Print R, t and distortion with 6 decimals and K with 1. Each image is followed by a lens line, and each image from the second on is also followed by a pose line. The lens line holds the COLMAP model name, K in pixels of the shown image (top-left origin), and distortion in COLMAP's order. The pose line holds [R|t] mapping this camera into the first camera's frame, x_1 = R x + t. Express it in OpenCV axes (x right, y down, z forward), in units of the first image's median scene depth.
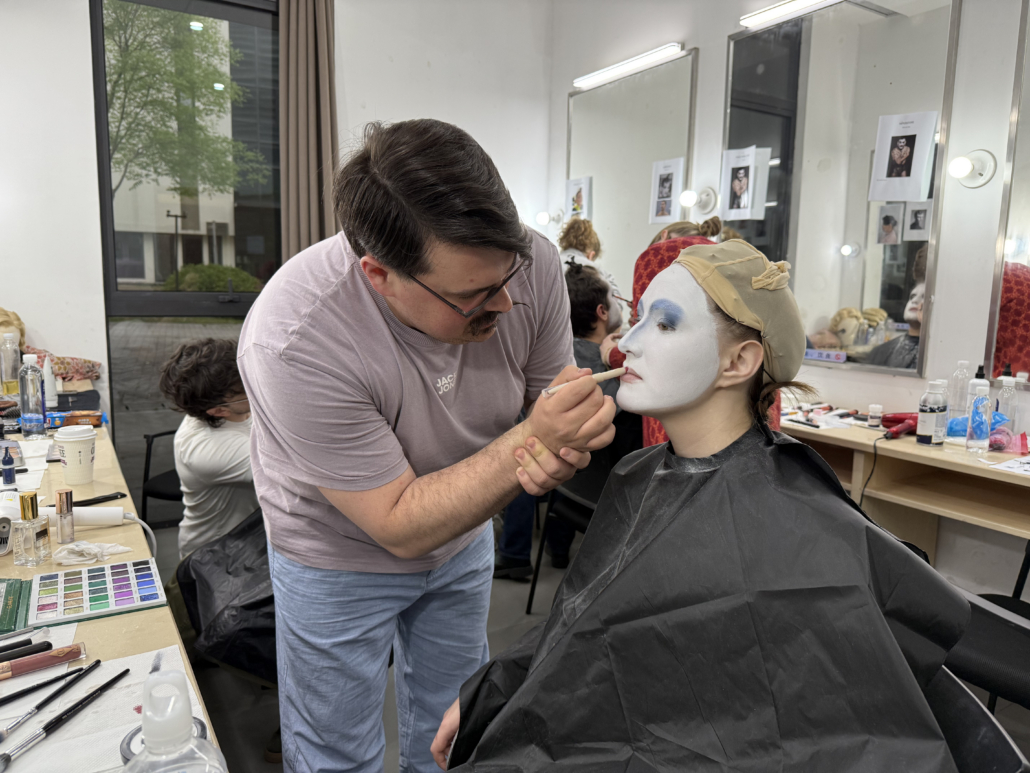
lens RADIAL K [[740.8, 0, 509.6], [0, 740.8, 392.3], [0, 0, 1]] dist [0.027107, -0.006795]
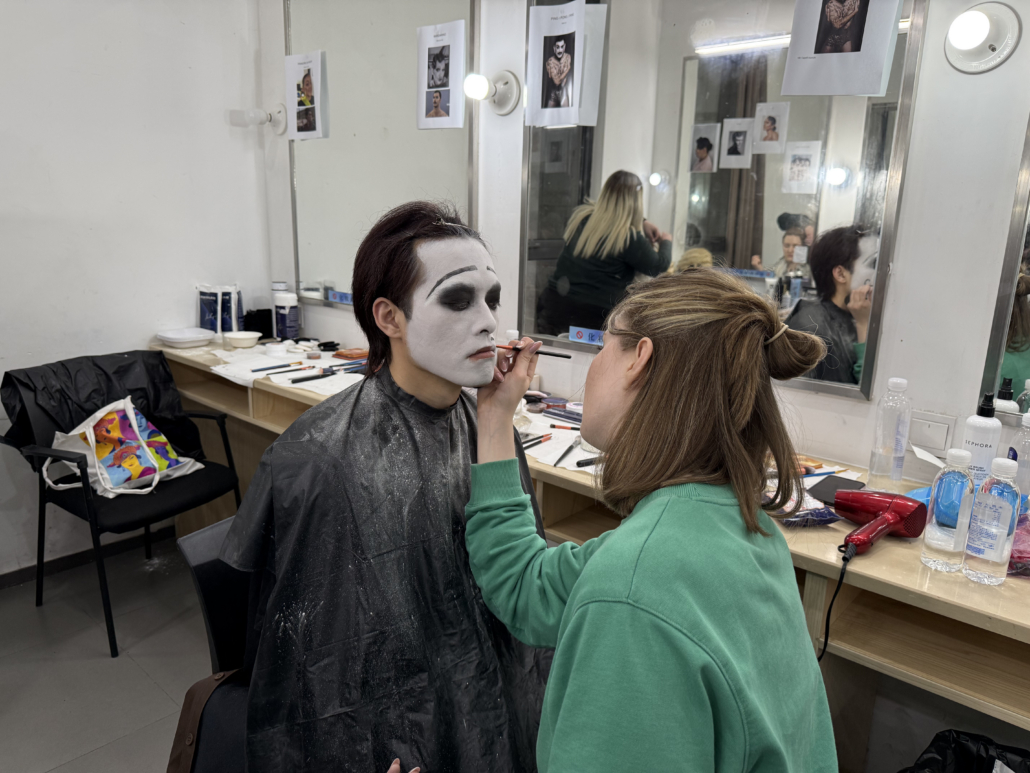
lens RADIAL K [[740.8, 0, 519.3], [0, 740.8, 381.5], [0, 0, 1]] dist [0.027107, -0.006795]
pose [[0.956290, -0.056546, 0.286901, 0.084357], [0.031202, 0.995256, 0.092153, -0.074522], [-0.290750, -0.079173, 0.953518, 0.382877]]
